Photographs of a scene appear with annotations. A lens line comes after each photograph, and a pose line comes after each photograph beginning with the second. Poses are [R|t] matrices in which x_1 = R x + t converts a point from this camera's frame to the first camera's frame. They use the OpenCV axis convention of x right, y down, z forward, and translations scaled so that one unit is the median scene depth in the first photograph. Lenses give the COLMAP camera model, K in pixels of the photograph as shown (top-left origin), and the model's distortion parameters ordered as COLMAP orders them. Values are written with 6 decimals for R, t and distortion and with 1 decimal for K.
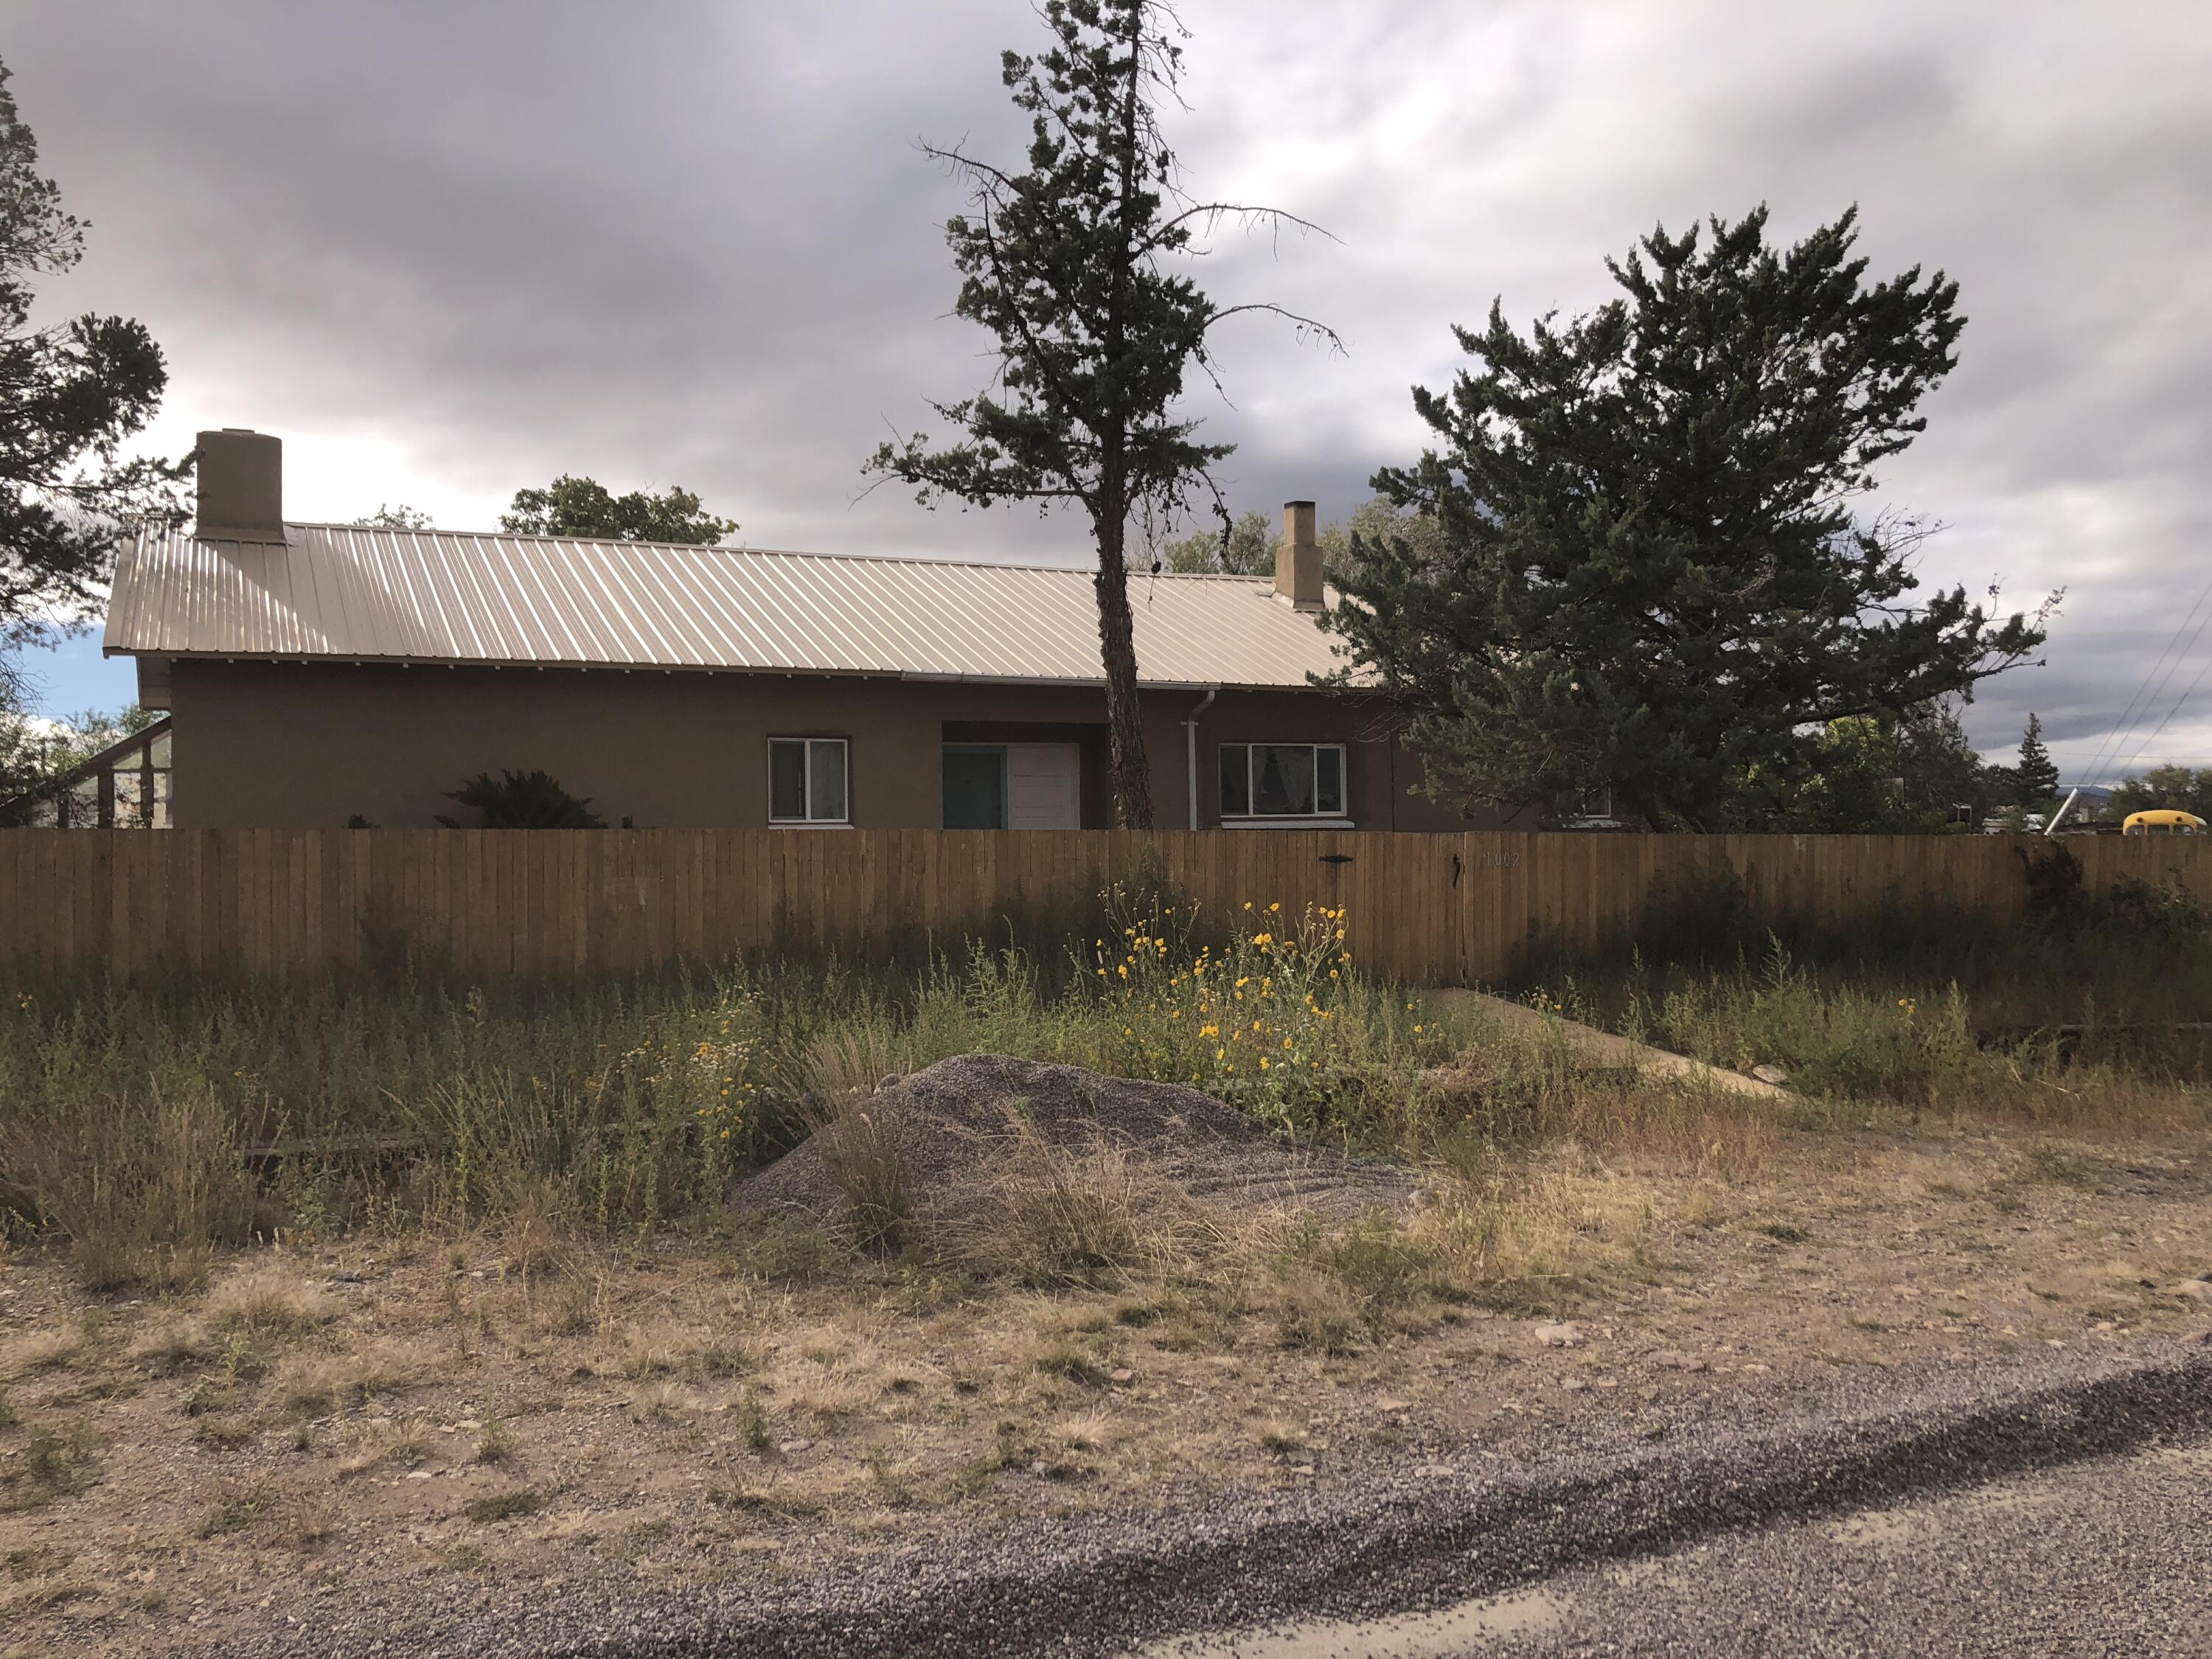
lens RADIAL K [[1795.9, 0, 1091.7], [0, 1795.9, 811.3], [0, 0, 1]] dist [0.032345, -0.042621]
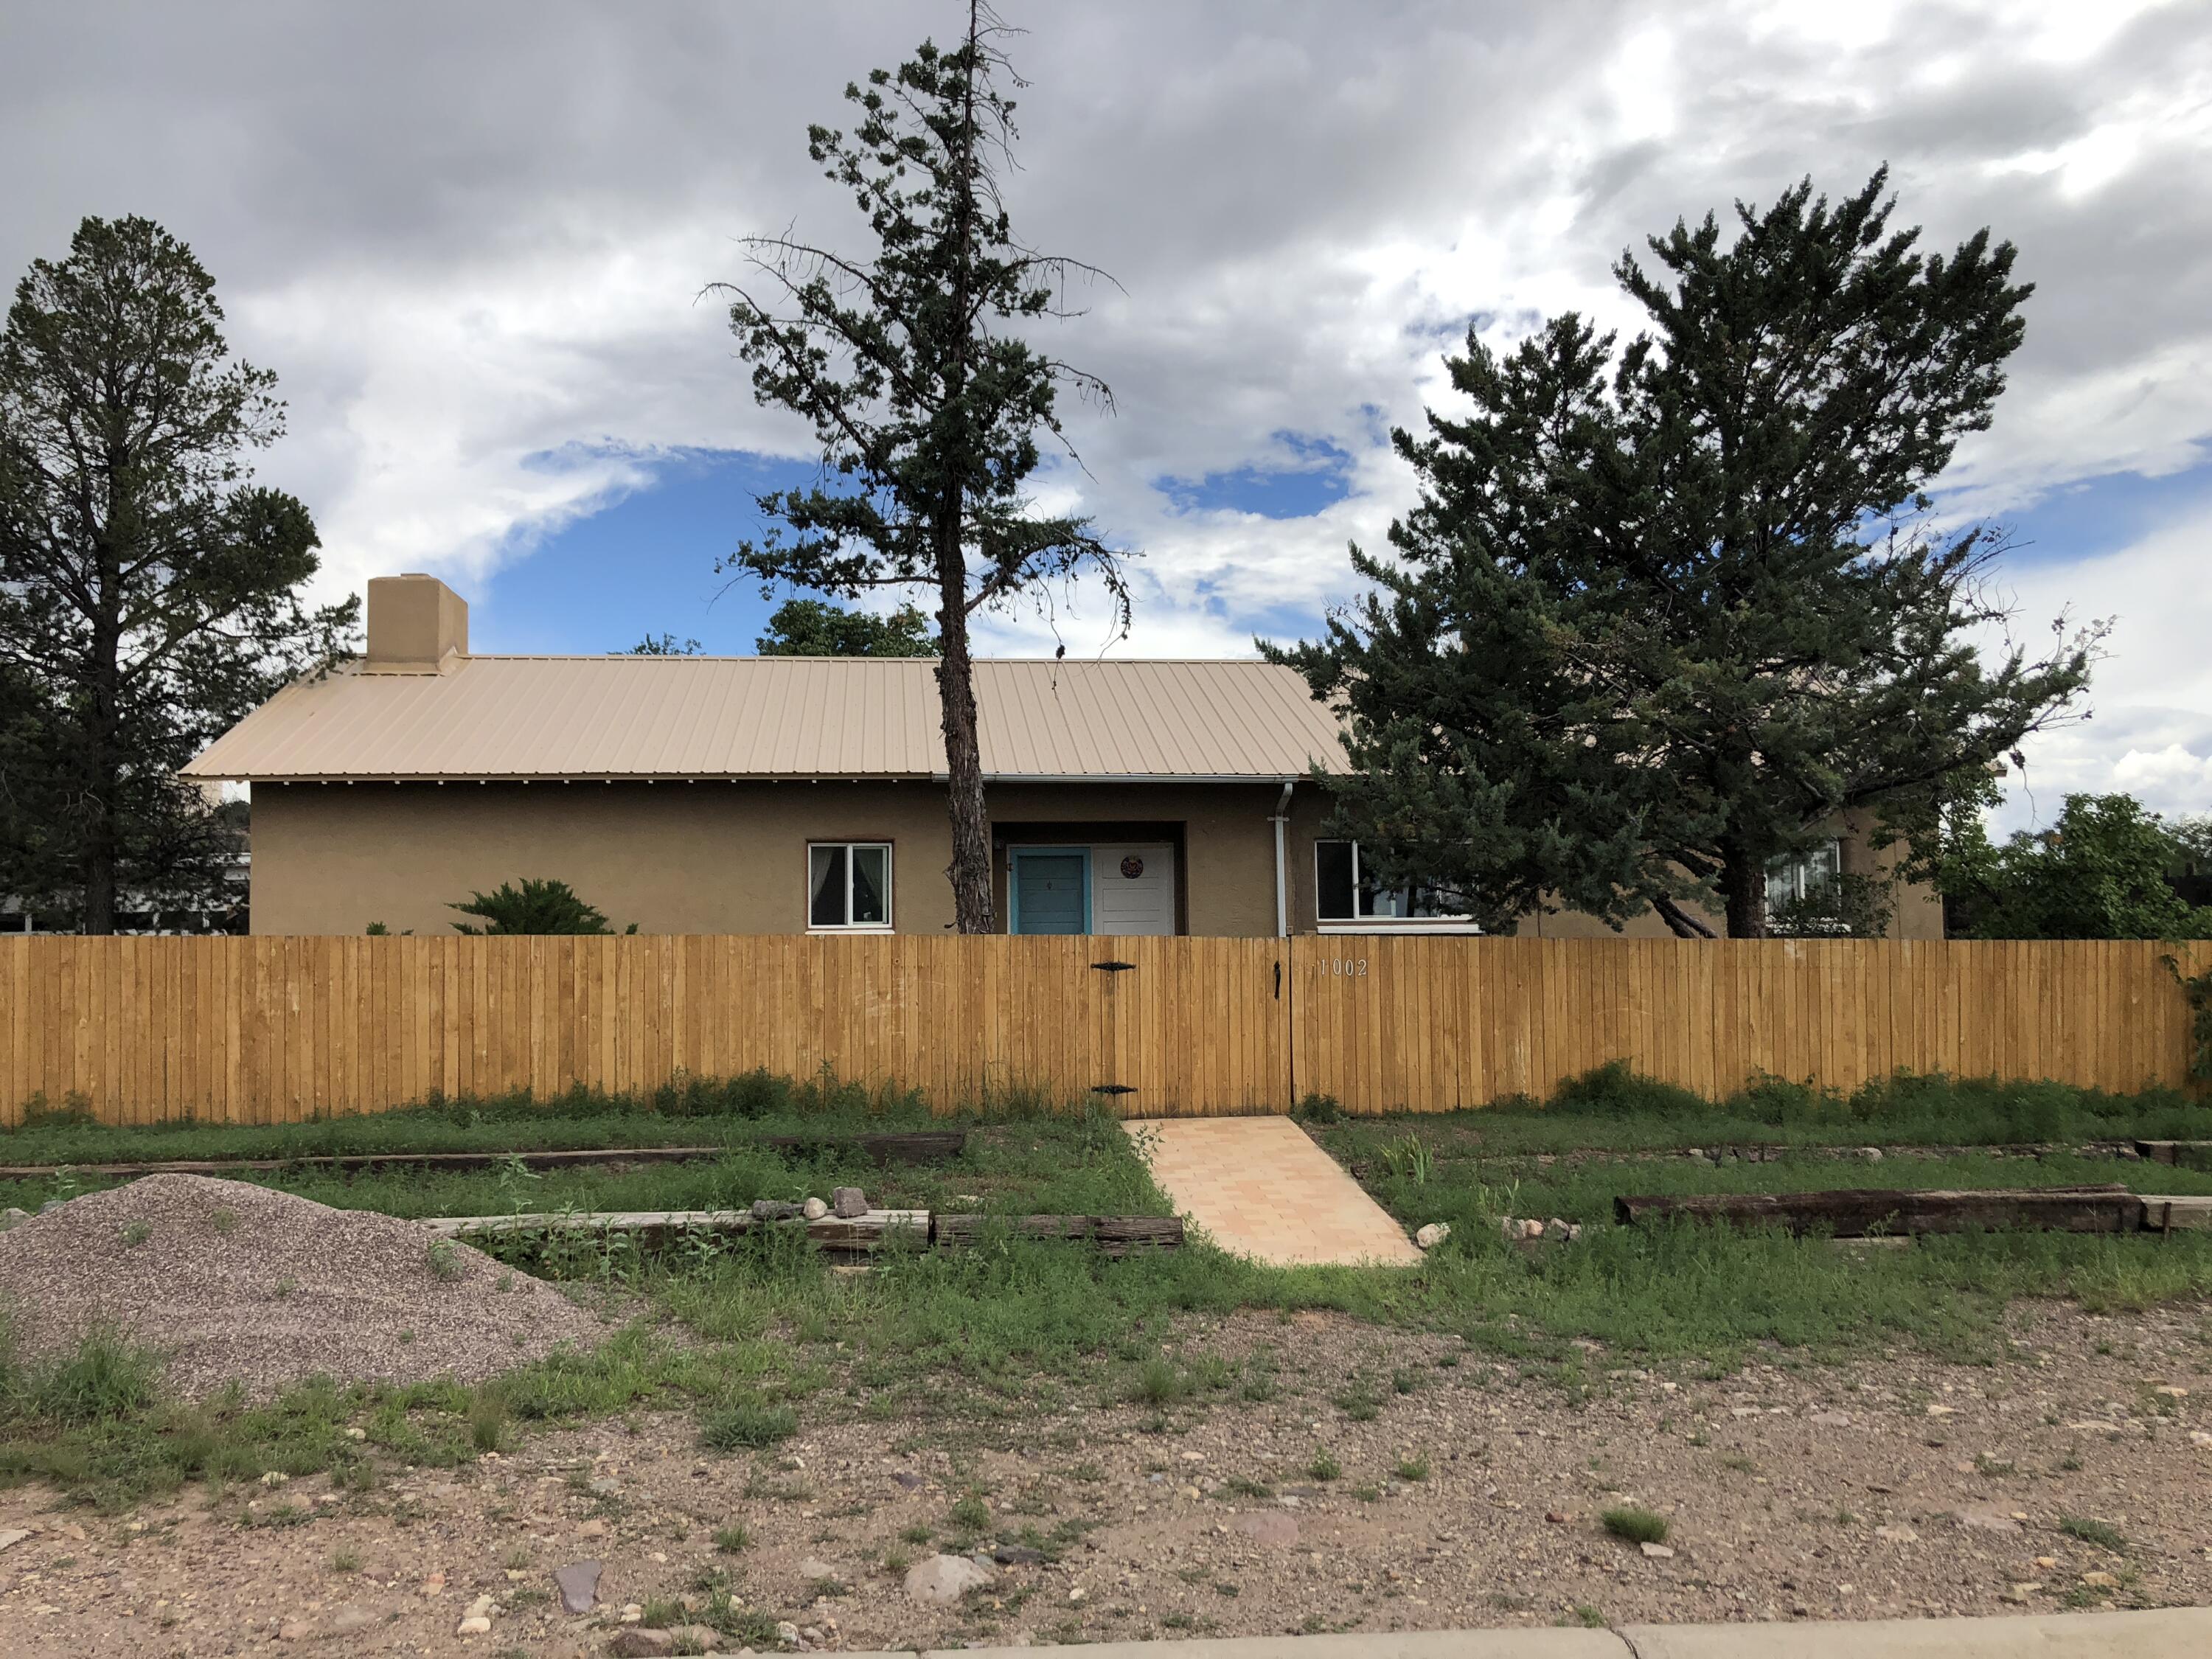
lens RADIAL K [[1795.9, 0, 1107.2], [0, 1795.9, 846.4], [0, 0, 1]] dist [0.032345, -0.042621]
pose [[0.946080, -0.018860, -0.323382, 0.355517], [0.006021, 0.999155, -0.040657, 0.002537], [0.323876, 0.036518, 0.945395, 0.129630]]
